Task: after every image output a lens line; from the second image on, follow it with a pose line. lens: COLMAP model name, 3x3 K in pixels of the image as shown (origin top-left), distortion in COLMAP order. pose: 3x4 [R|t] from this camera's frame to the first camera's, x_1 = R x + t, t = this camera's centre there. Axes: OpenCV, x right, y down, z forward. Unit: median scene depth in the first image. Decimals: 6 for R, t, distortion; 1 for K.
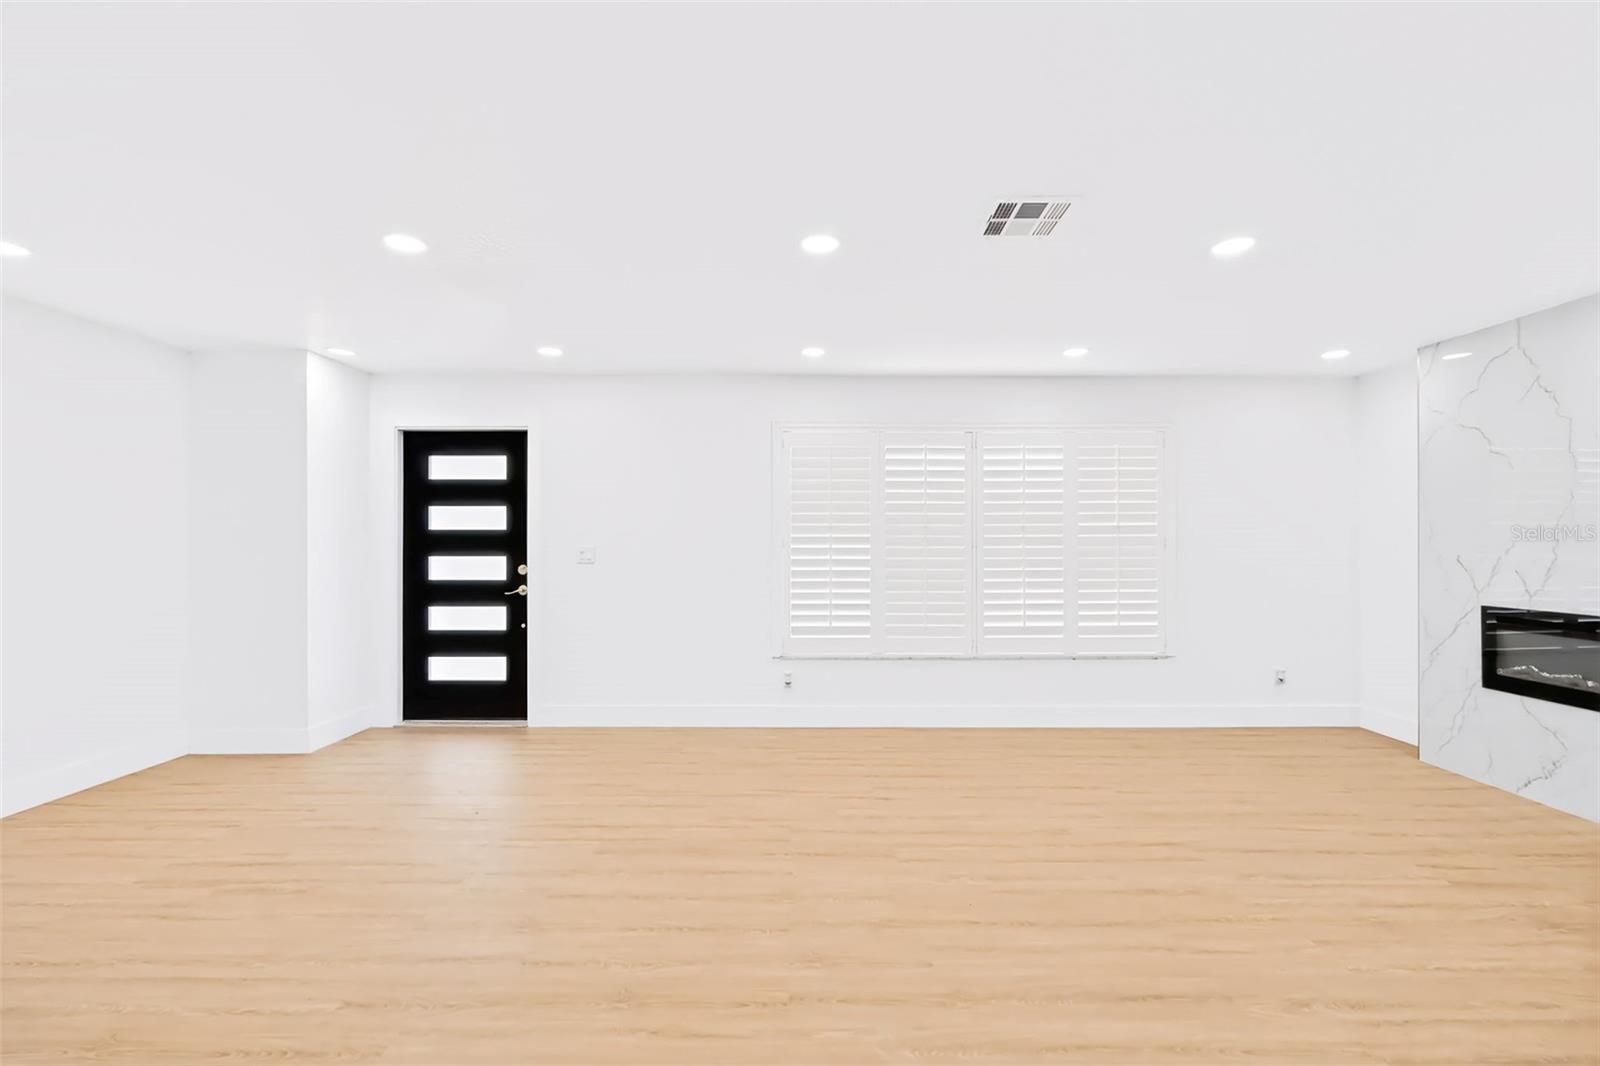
lens RADIAL K [[681.6, 0, 802.6], [0, 681.6, 541.5], [0, 0, 1]] dist [-0.000640, -0.000024]
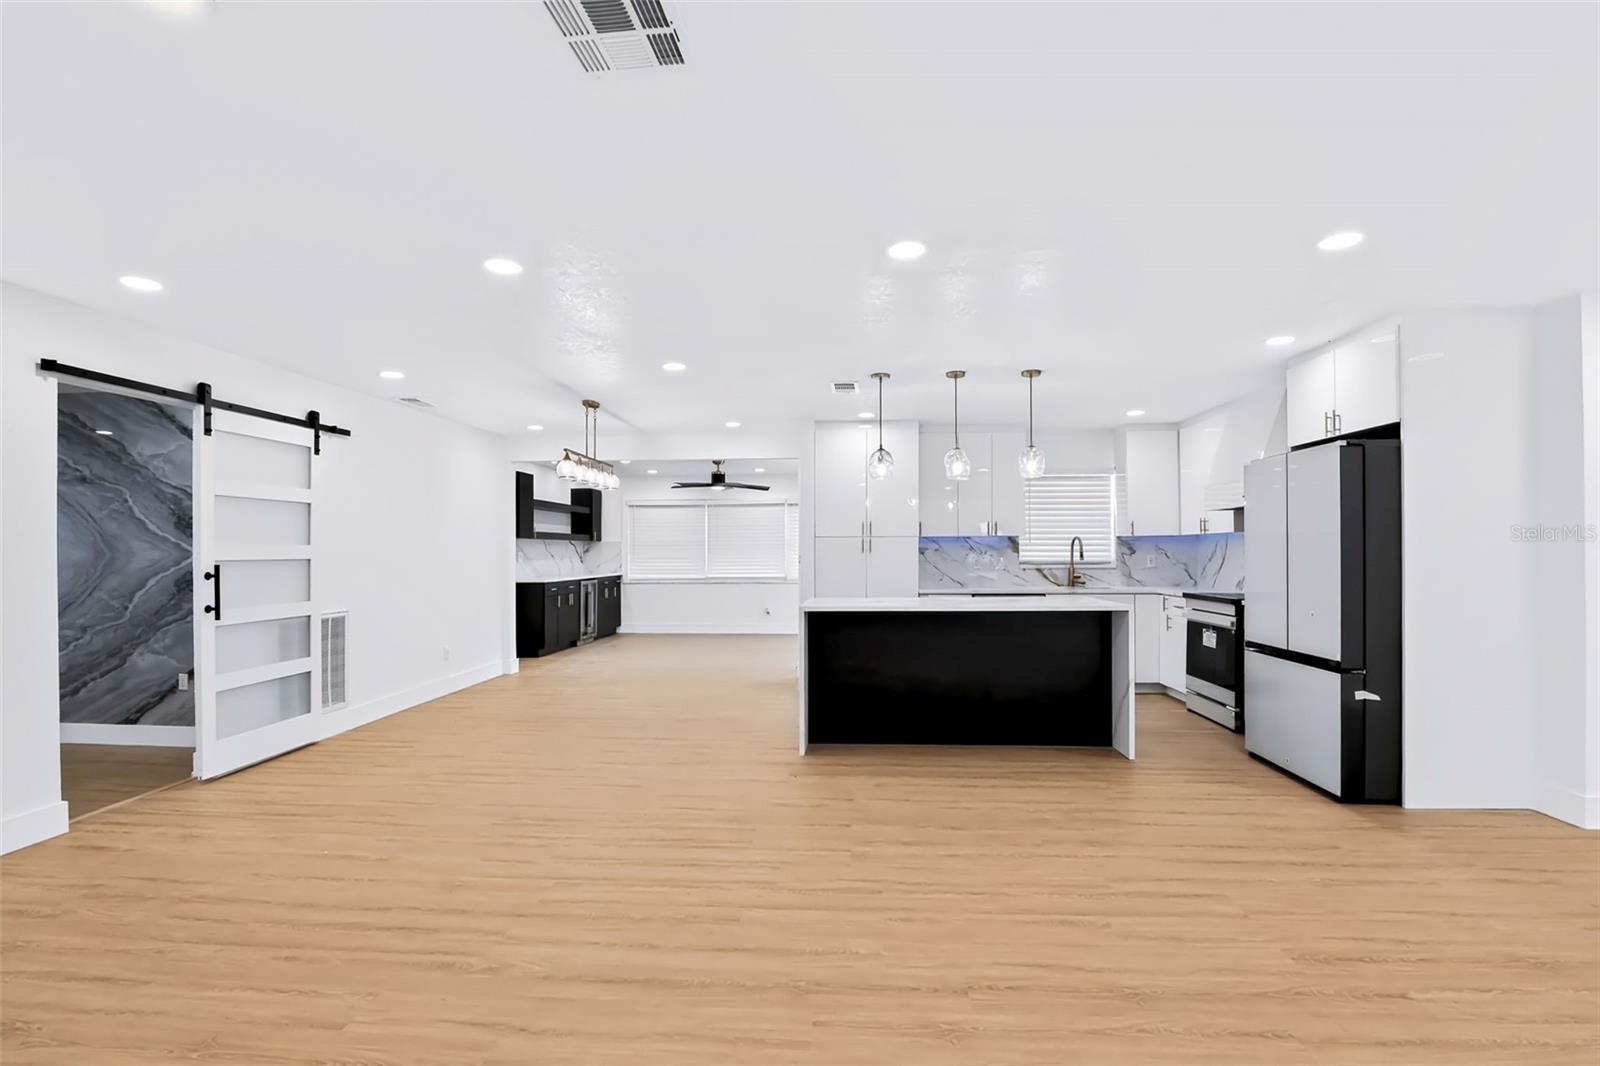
lens RADIAL K [[750.2, 0, 795.3], [0, 750.2, 545.7], [0, 0, 1]] dist [-0.027360, -0.000124]
pose [[-0.996177, 0.006102, 0.087142, 0.059714], [0.005882, 0.999979, -0.002788, 0.002250], [-0.087157, -0.002265, -0.996192, 0.931309]]
